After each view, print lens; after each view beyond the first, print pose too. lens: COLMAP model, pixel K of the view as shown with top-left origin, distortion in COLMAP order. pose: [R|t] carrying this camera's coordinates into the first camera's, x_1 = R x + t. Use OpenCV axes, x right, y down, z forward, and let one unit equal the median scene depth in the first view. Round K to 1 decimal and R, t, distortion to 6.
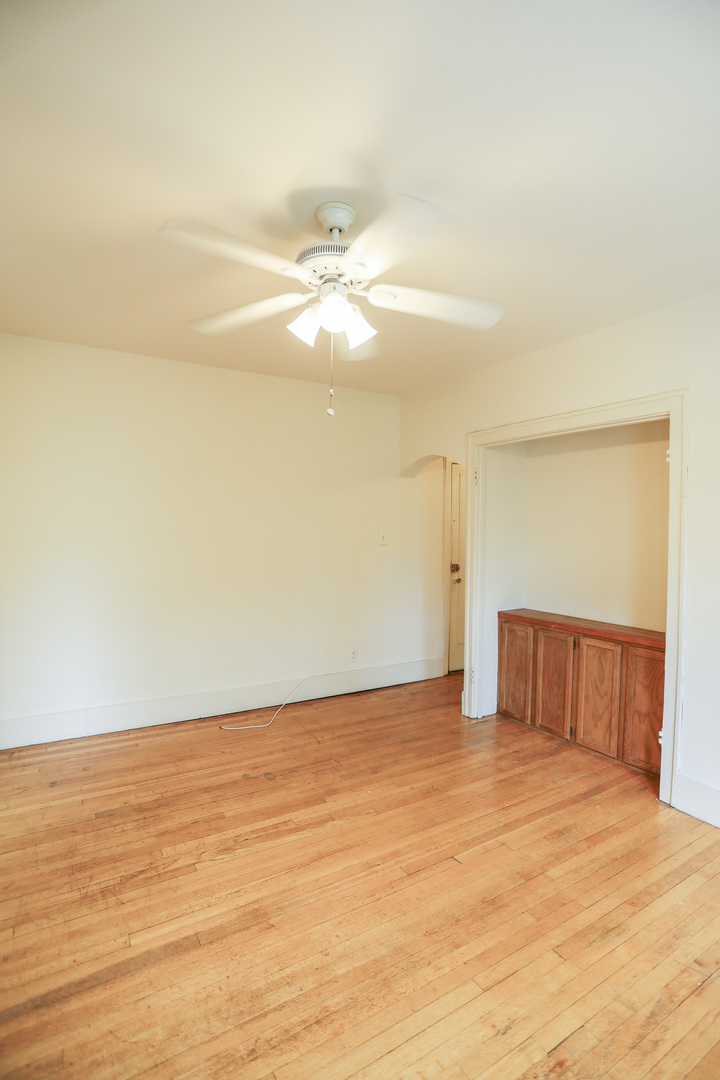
lens RADIAL K [[523.3, 0, 367.2], [0, 523.3, 541.3], [0, 0, 1]] dist [-0.077866, 0.032957]
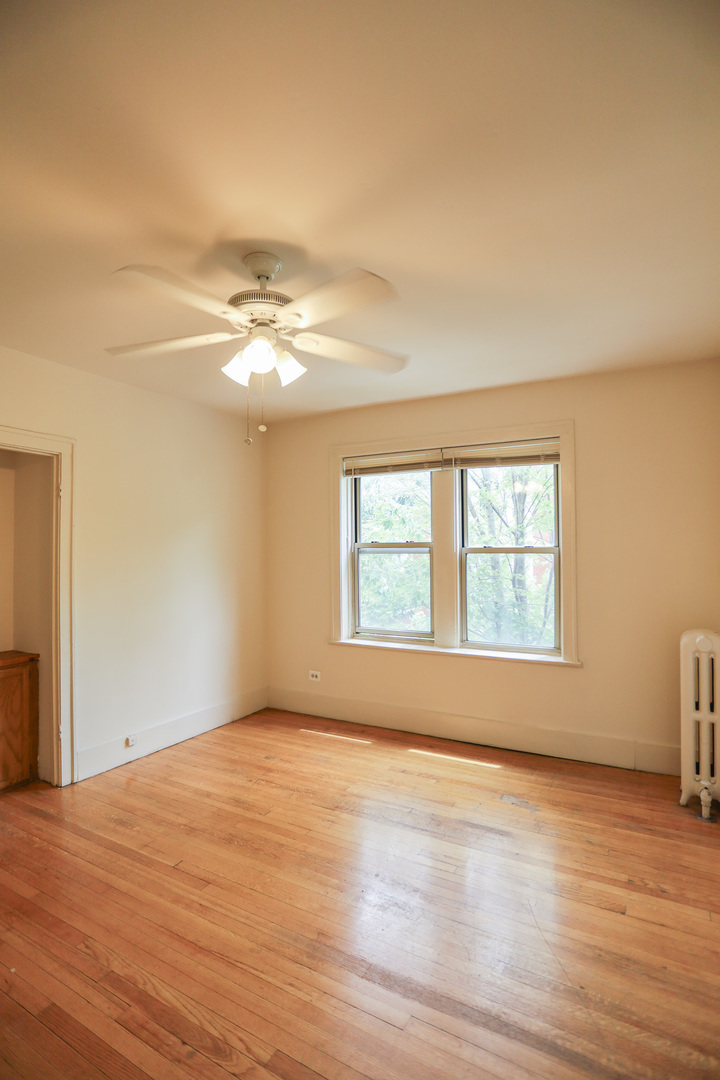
lens RADIAL K [[523.3, 0, 367.2], [0, 523.3, 541.3], [0, 0, 1]] dist [-0.077866, 0.032957]
pose [[-0.489621, 0.012326, 0.871848, -0.974308], [0.014458, 0.999877, -0.006016, -0.042290], [-0.871815, 0.009659, -0.489739, 1.186626]]
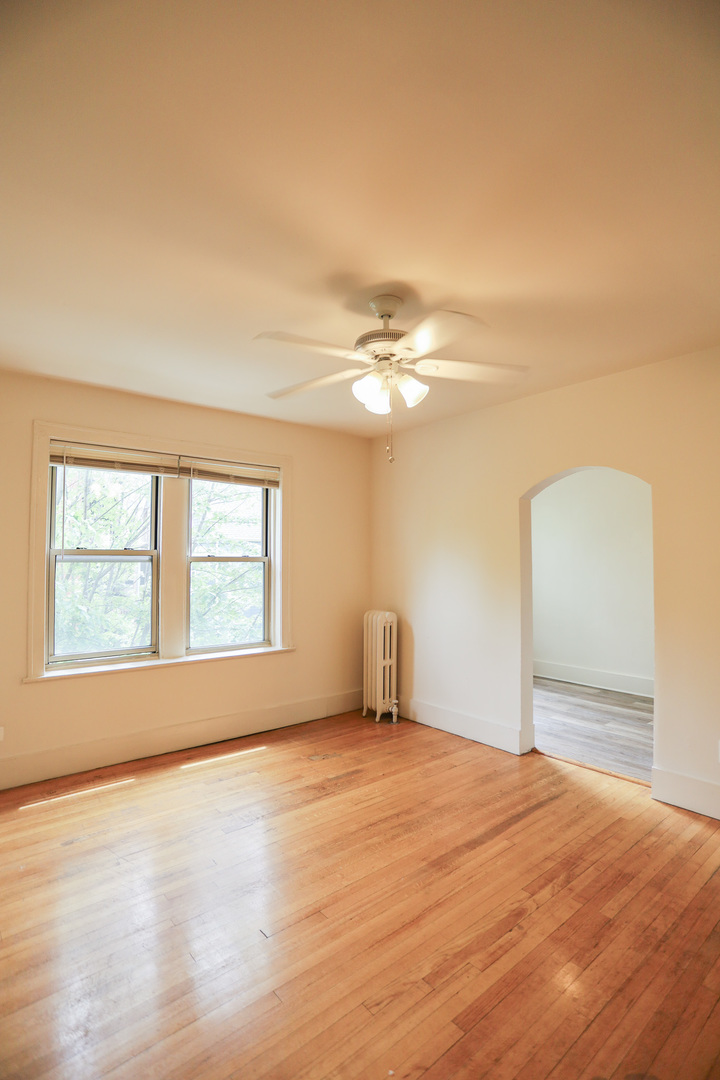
lens RADIAL K [[523.3, 0, 367.2], [0, 523.3, 541.3], [0, 0, 1]] dist [-0.077866, 0.032957]
pose [[-0.989457, -0.009200, -0.144533, 0.134335], [-0.005983, 0.999725, -0.022676, -0.041817], [0.144702, -0.021572, -0.989240, 1.945116]]
